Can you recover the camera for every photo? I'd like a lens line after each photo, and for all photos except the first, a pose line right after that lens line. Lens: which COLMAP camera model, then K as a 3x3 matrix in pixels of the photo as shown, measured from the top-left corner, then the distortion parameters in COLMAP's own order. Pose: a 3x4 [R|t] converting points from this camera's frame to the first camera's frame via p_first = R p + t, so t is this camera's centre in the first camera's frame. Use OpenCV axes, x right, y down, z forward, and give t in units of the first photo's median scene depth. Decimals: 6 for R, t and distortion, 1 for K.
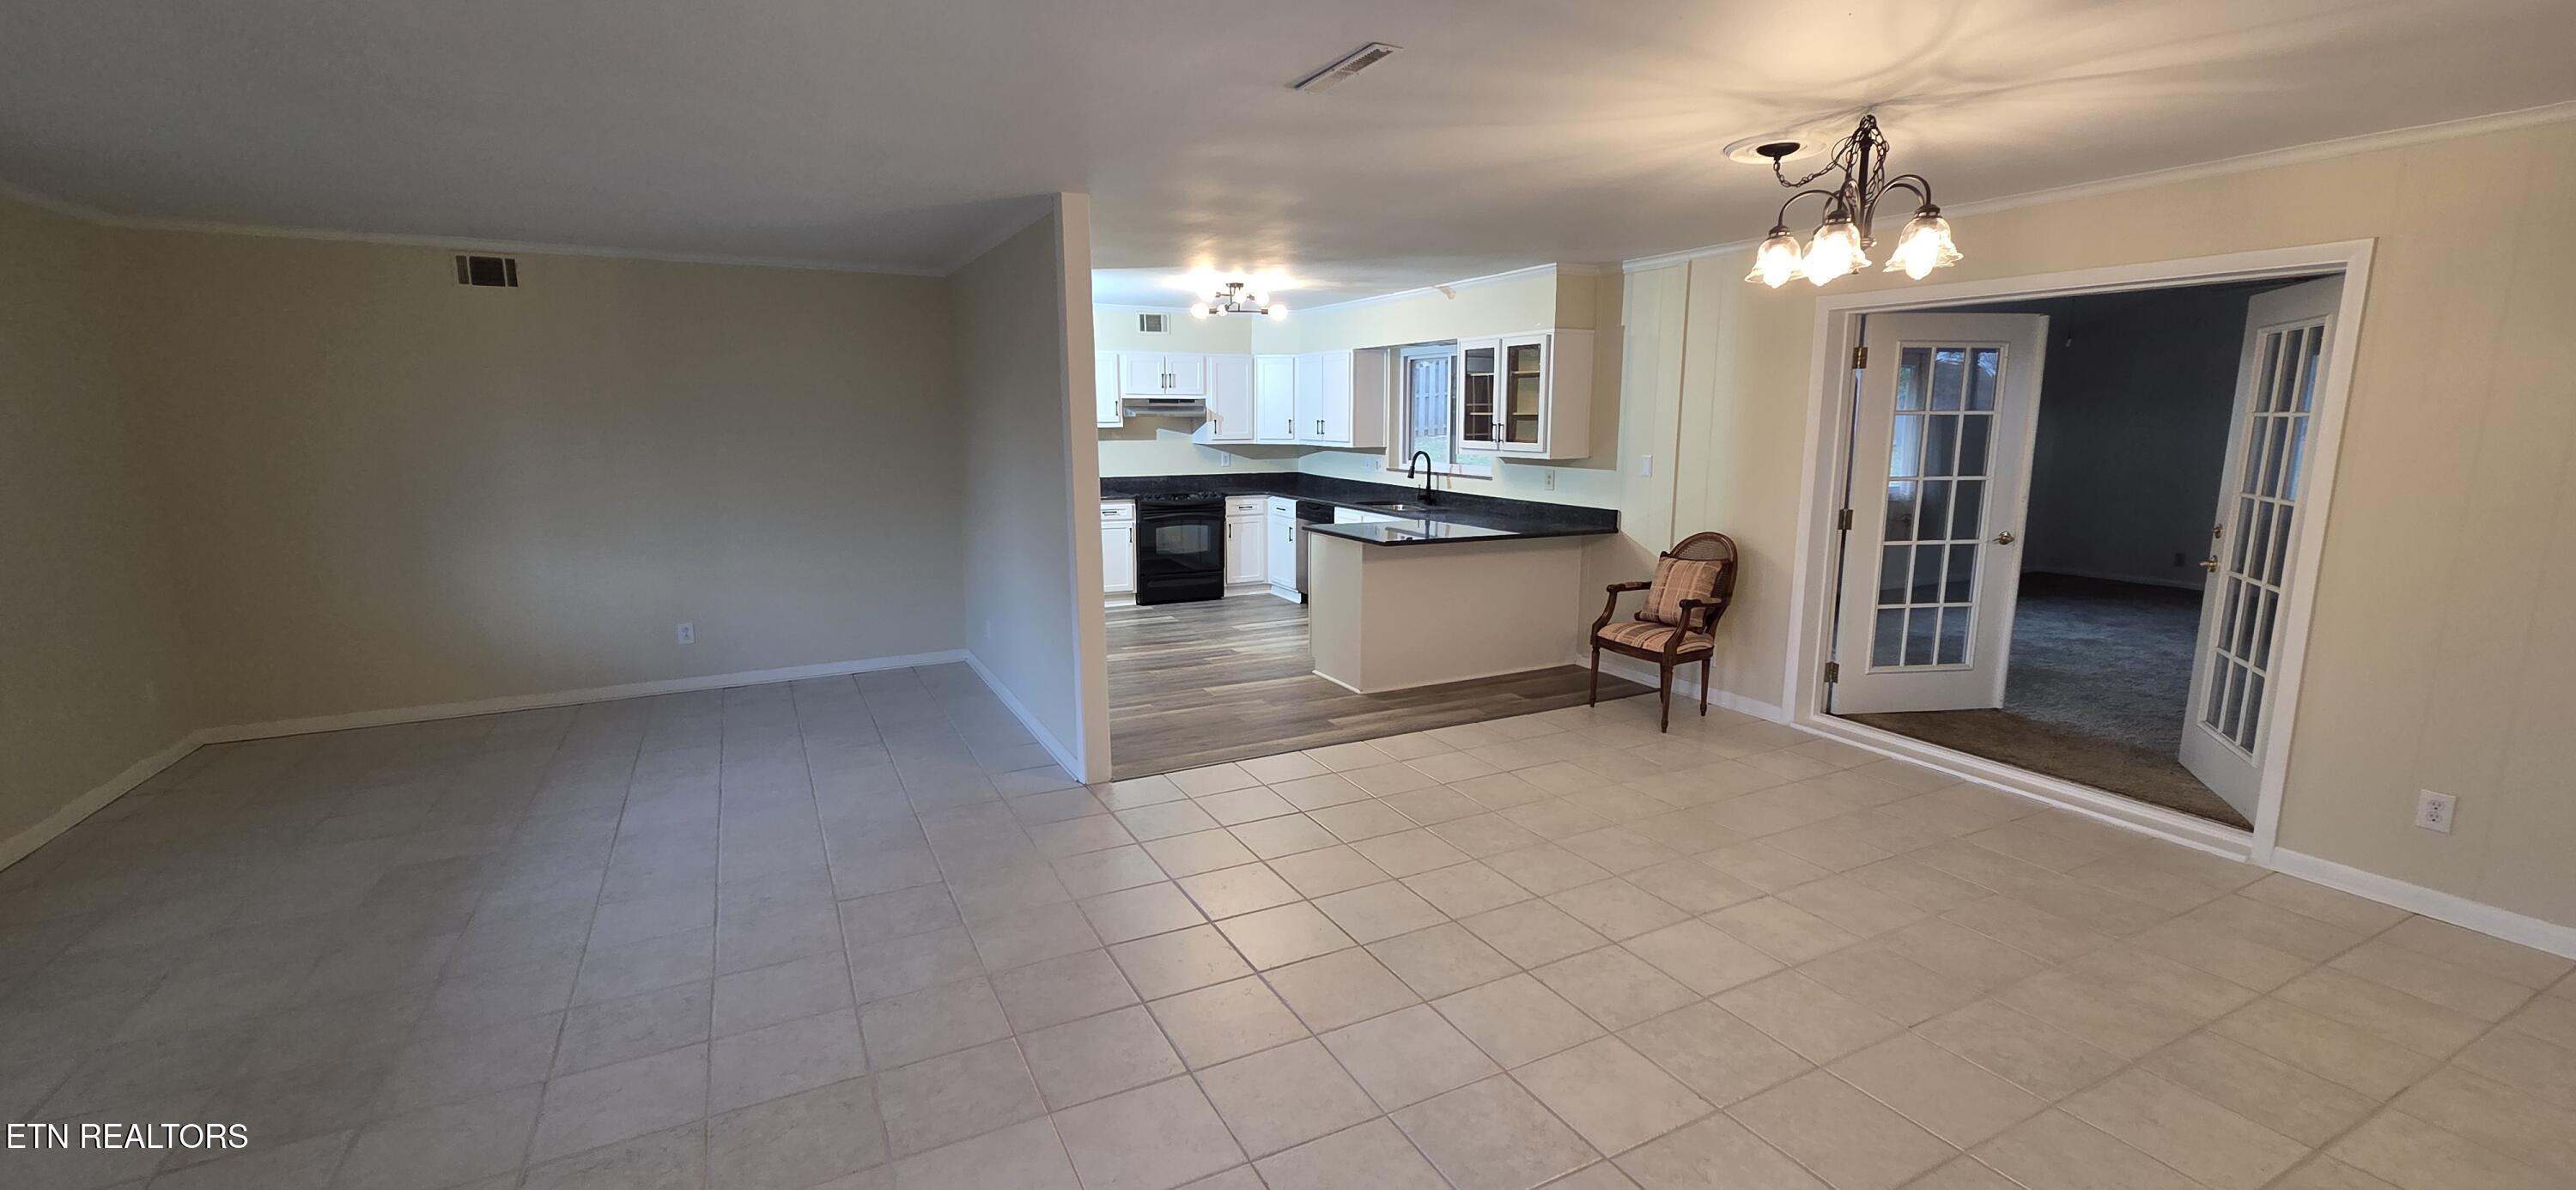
lens RADIAL K [[1046.4, 0, 1288.0], [0, 1046.4, 595.0], [0, 0, 1]] dist [0.000826, 0.000884]
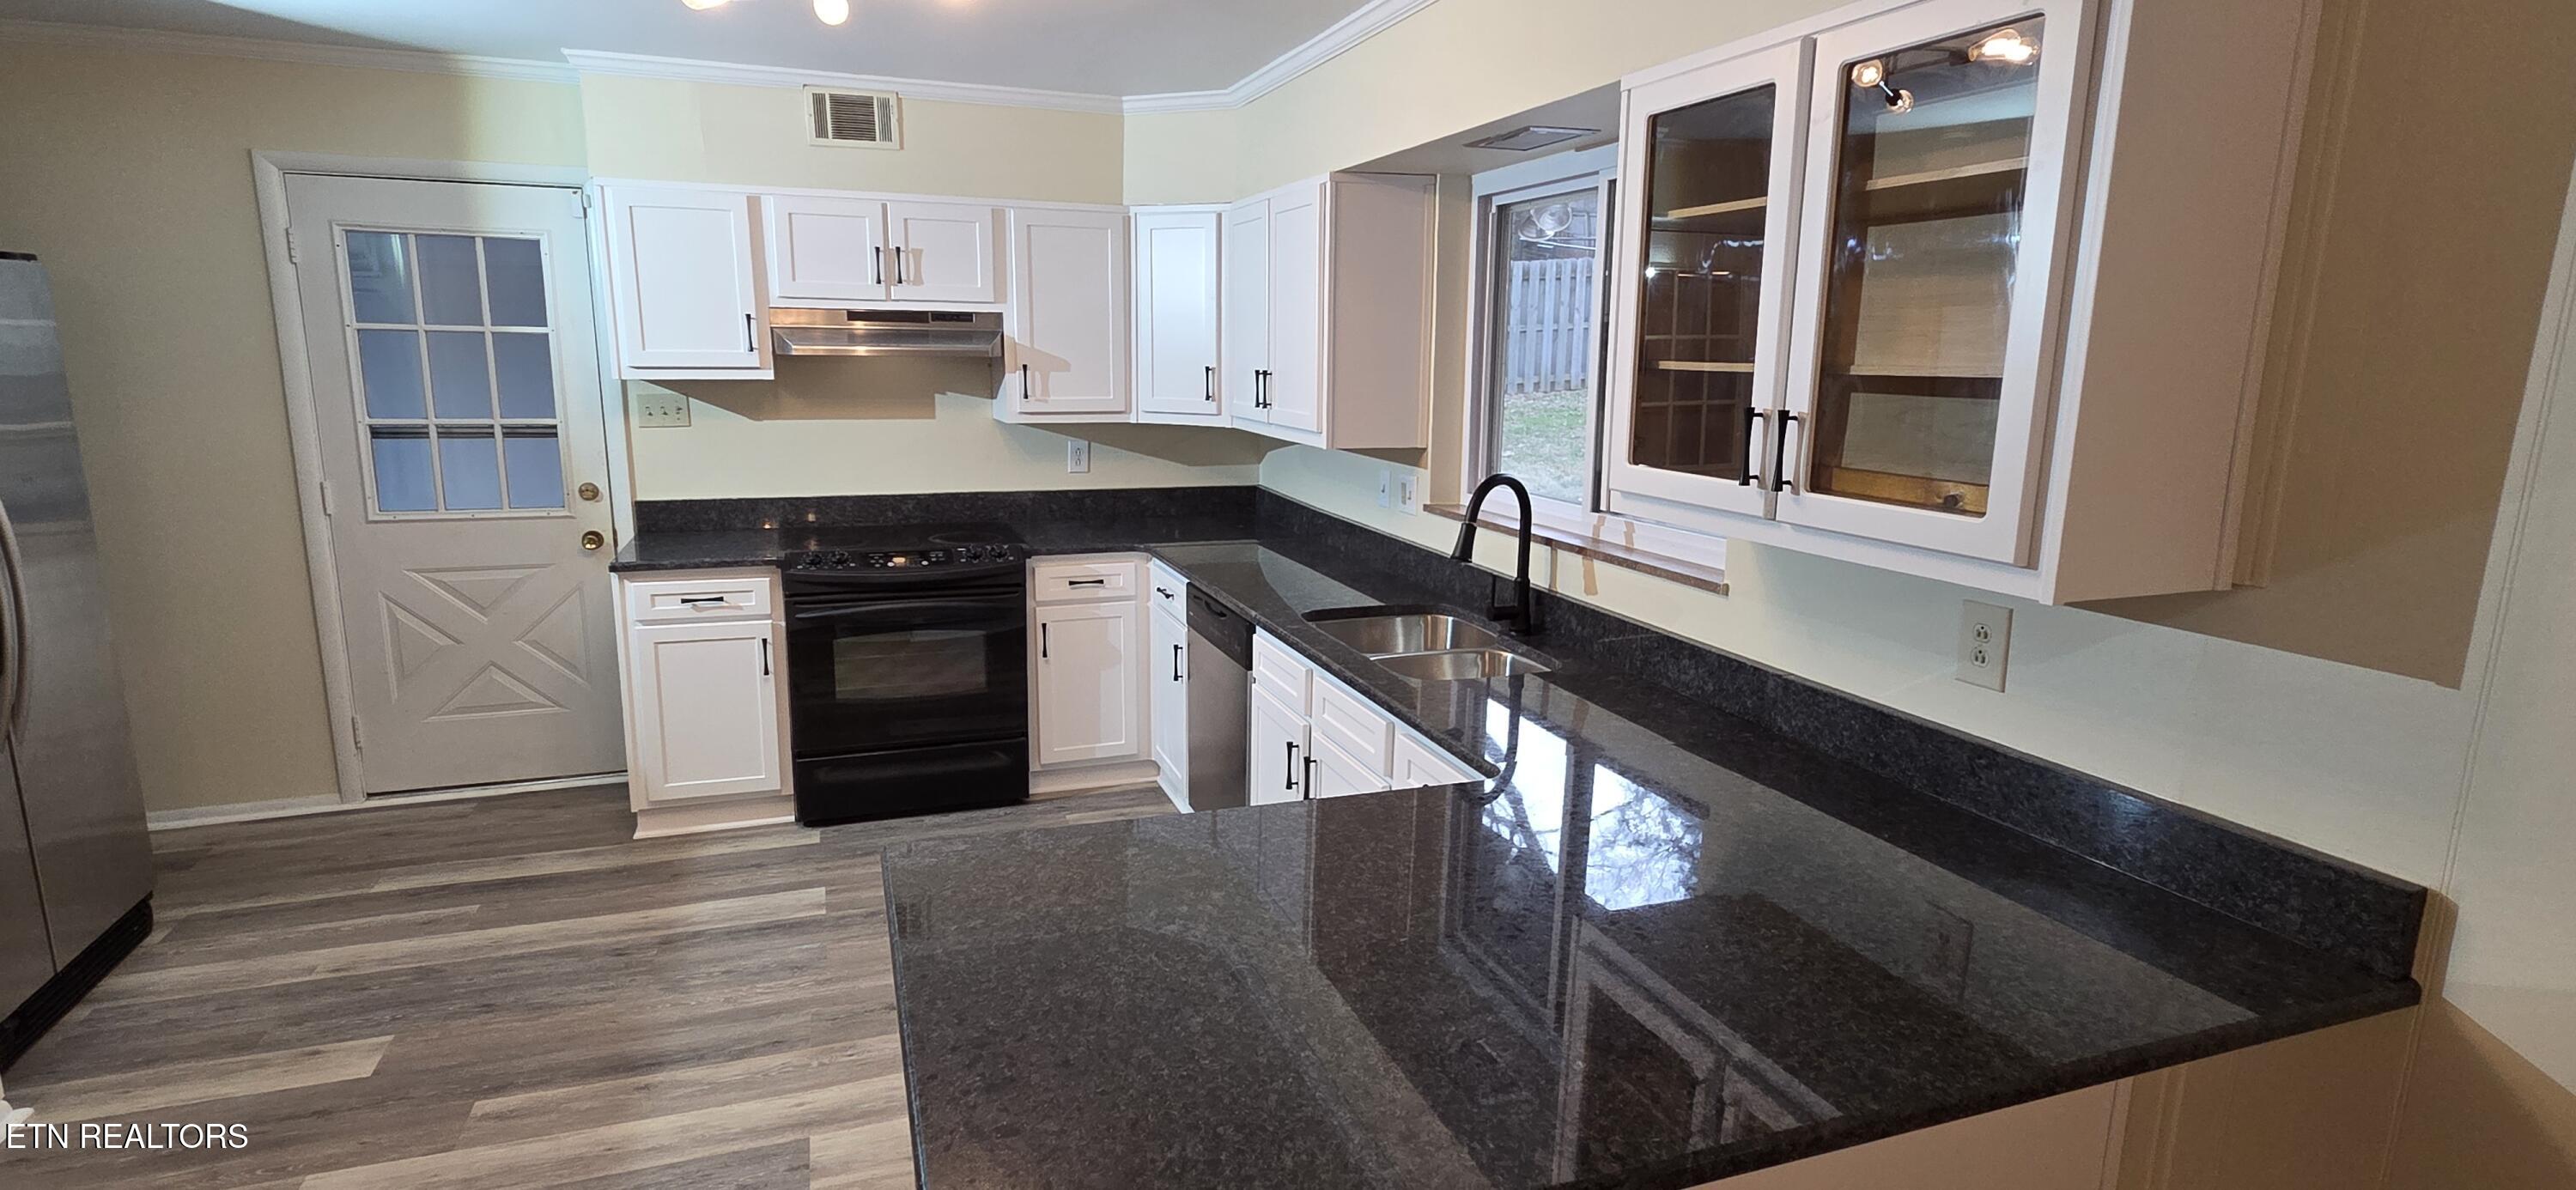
lens RADIAL K [[1250.3, 0, 1295.1], [0, 1250.3, 591.4], [0, 0, 1]] dist [0.004782, 0.000052]
pose [[0.993174, 0.036068, -0.110928, 0.185059], [-0.033912, 0.999199, 0.021259, -0.184003], [0.111606, -0.017352, 0.993601, 1.038787]]
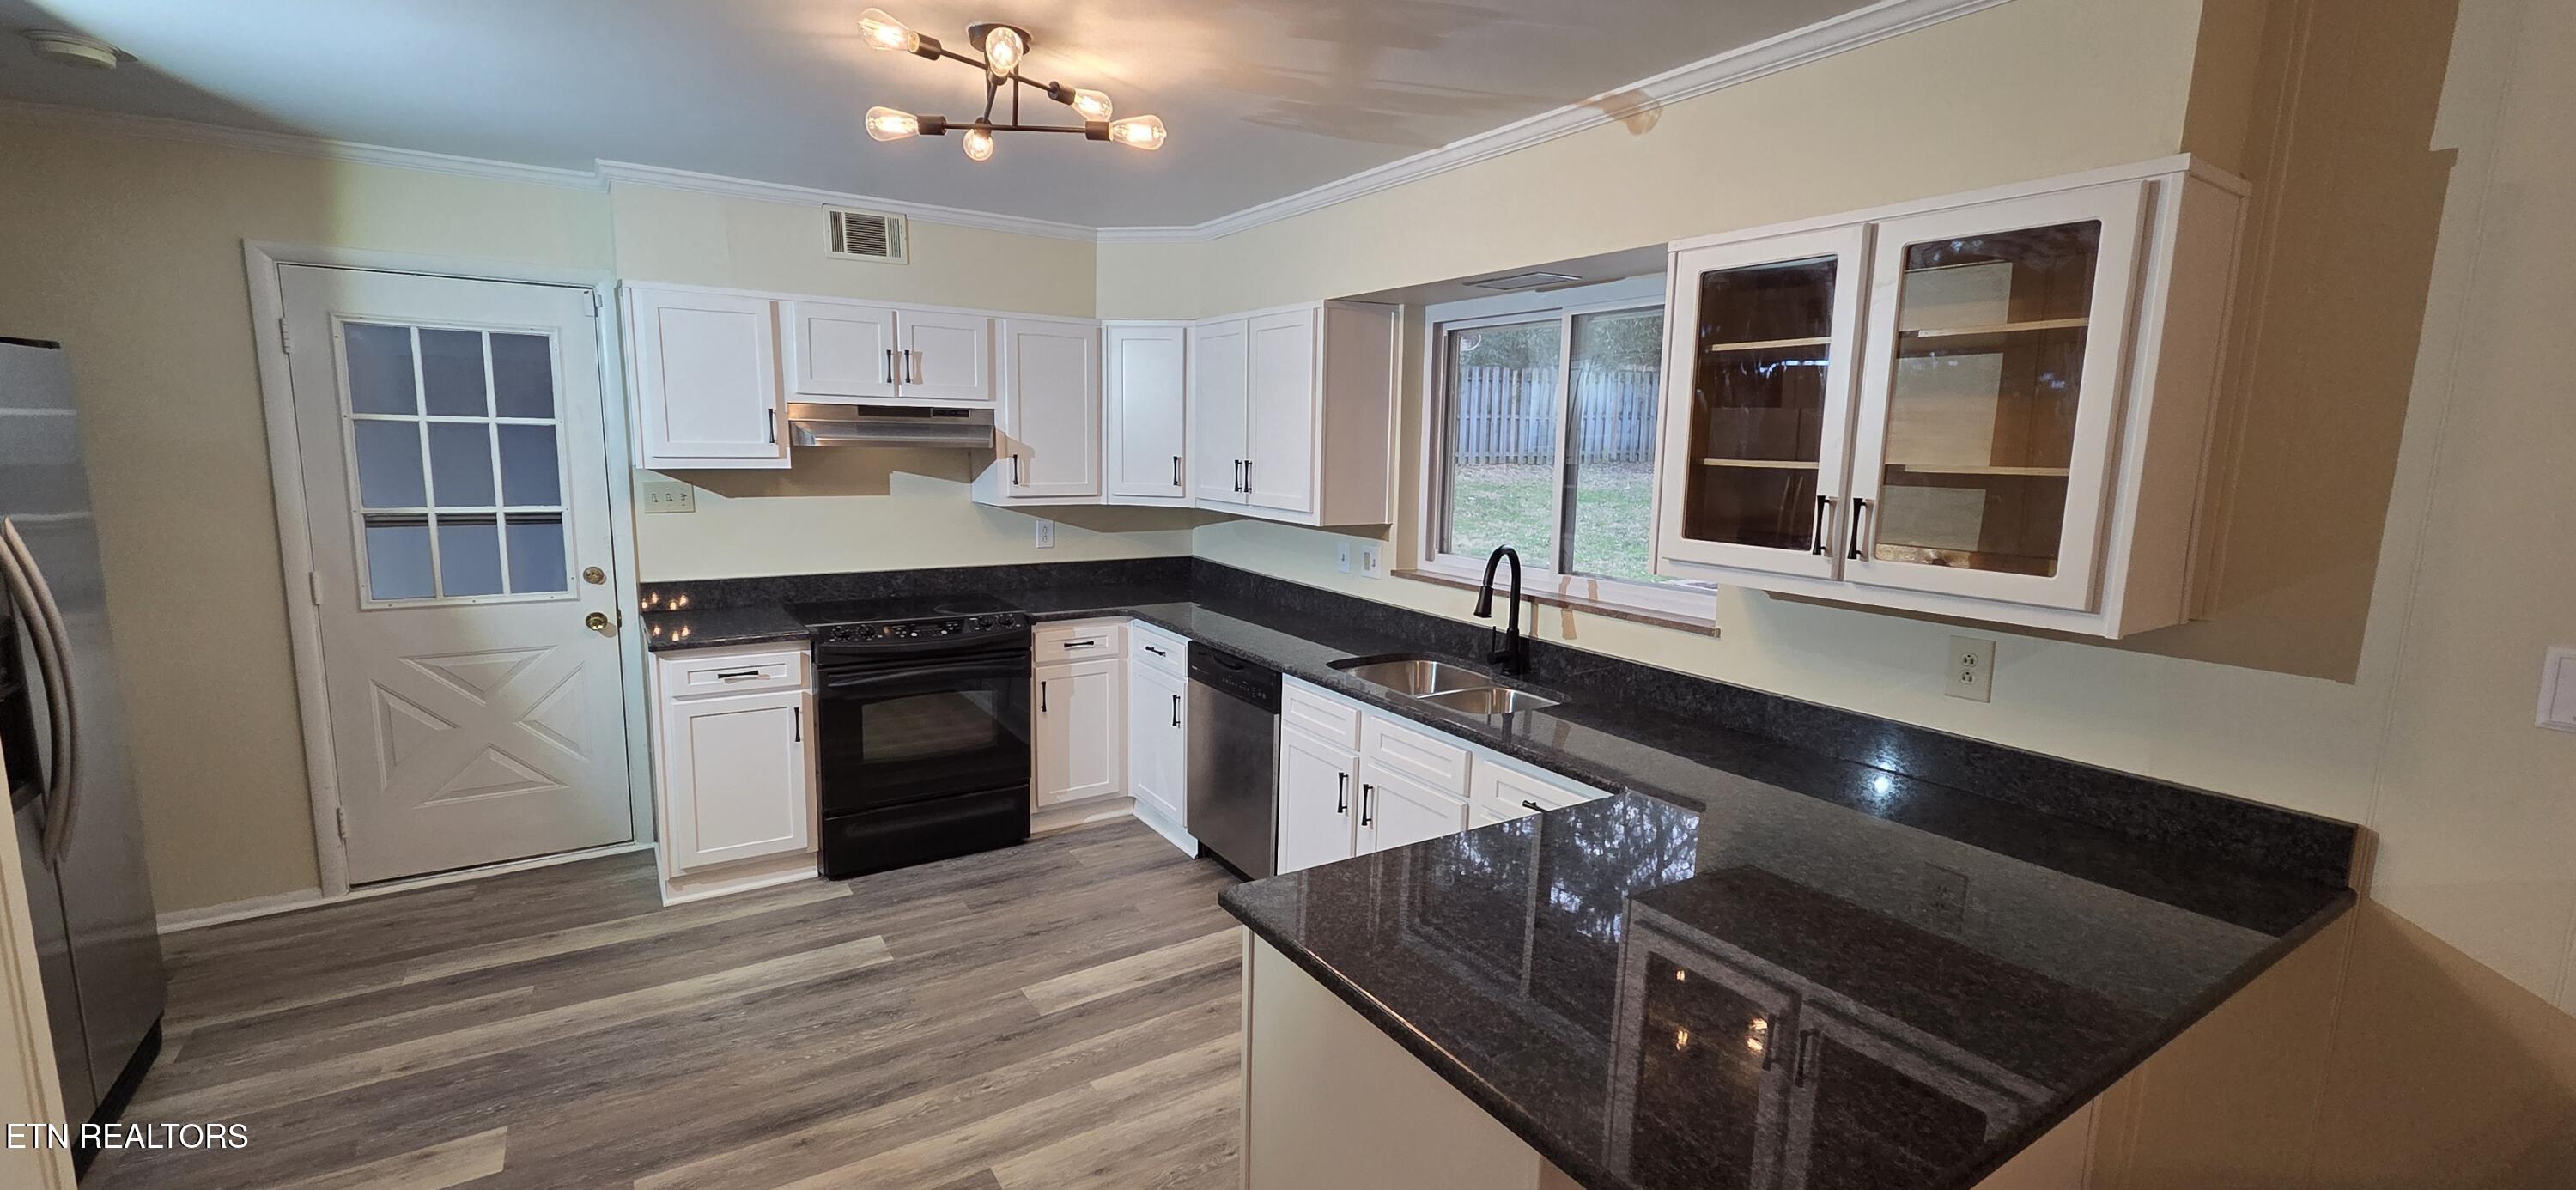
lens RADIAL K [[1046.4, 0, 1288.0], [0, 1046.4, 595.0], [0, 0, 1]] dist [0.000826, 0.000884]
pose [[0.994133, 0.004024, 0.108090, 0.002757], [-0.001495, 0.999724, -0.023463, -0.186810], [-0.108155, 0.023164, 0.993864, 1.040297]]
